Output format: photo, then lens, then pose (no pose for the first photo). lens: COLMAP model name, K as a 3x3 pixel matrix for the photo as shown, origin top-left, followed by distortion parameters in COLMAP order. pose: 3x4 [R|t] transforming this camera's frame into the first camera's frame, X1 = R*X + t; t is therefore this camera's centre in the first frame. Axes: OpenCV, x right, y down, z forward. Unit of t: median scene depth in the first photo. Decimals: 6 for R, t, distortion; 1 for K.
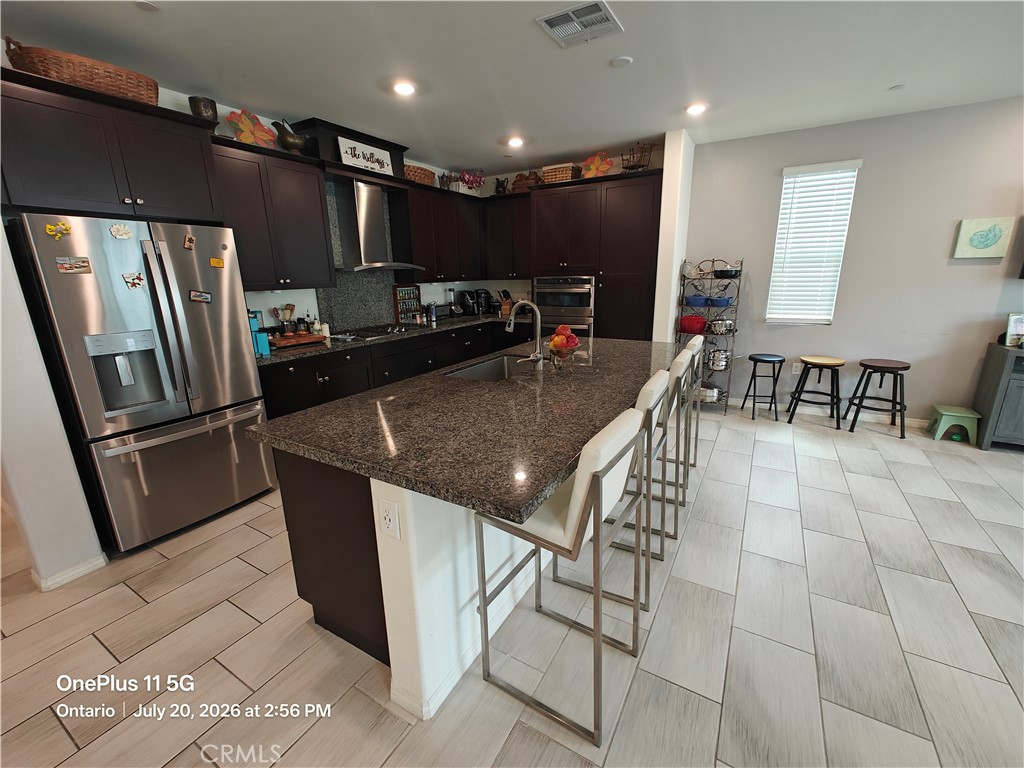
lens RADIAL K [[426.0, 0, 467.1], [0, 426.0, 377.9], [0, 0, 1]] dist [-0.002397, 0.000800]
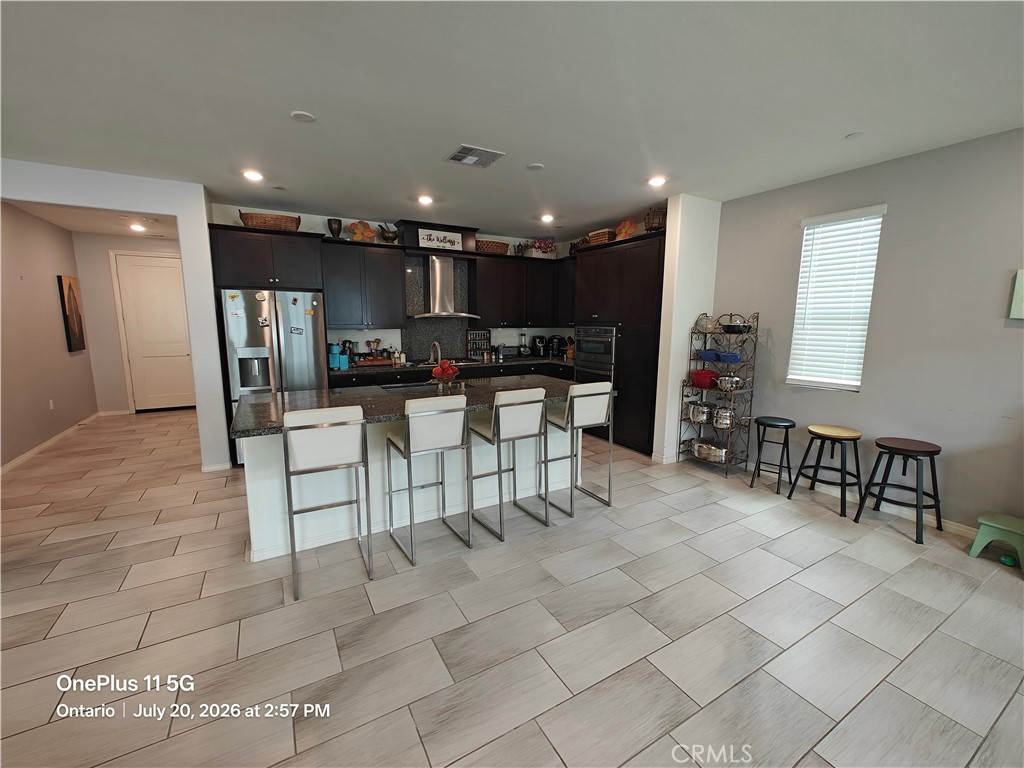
lens RADIAL K [[426.0, 0, 509.4], [0, 426.0, 375.6], [0, 0, 1]] dist [-0.002397, 0.000800]
pose [[0.870384, 0.086632, -0.484692, 0.666681], [-0.138118, 0.987834, -0.071463, -0.001749], [0.472604, 0.129145, 0.871761, -0.067183]]
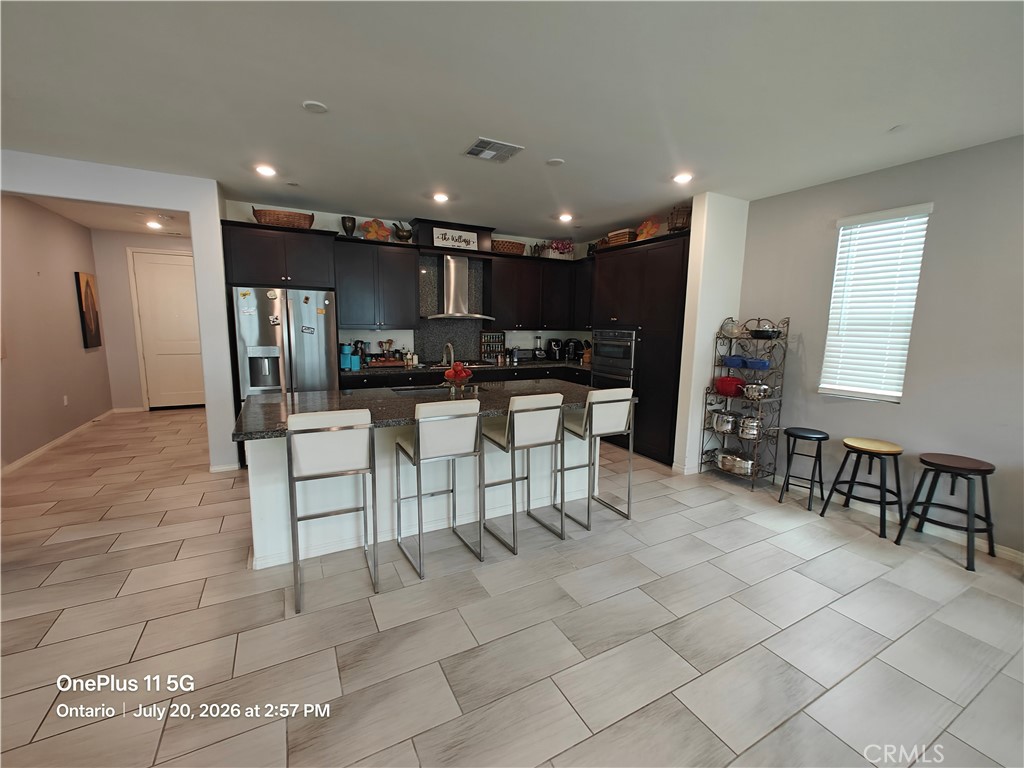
lens RADIAL K [[426.0, 0, 510.8], [0, 426.0, 375.4], [0, 0, 1]] dist [-0.002397, 0.000800]
pose [[0.855885, 0.097032, -0.507982, 0.642523], [-0.156007, 0.984926, -0.074717, -0.005667], [0.493075, 0.143198, 0.858121, -0.036892]]
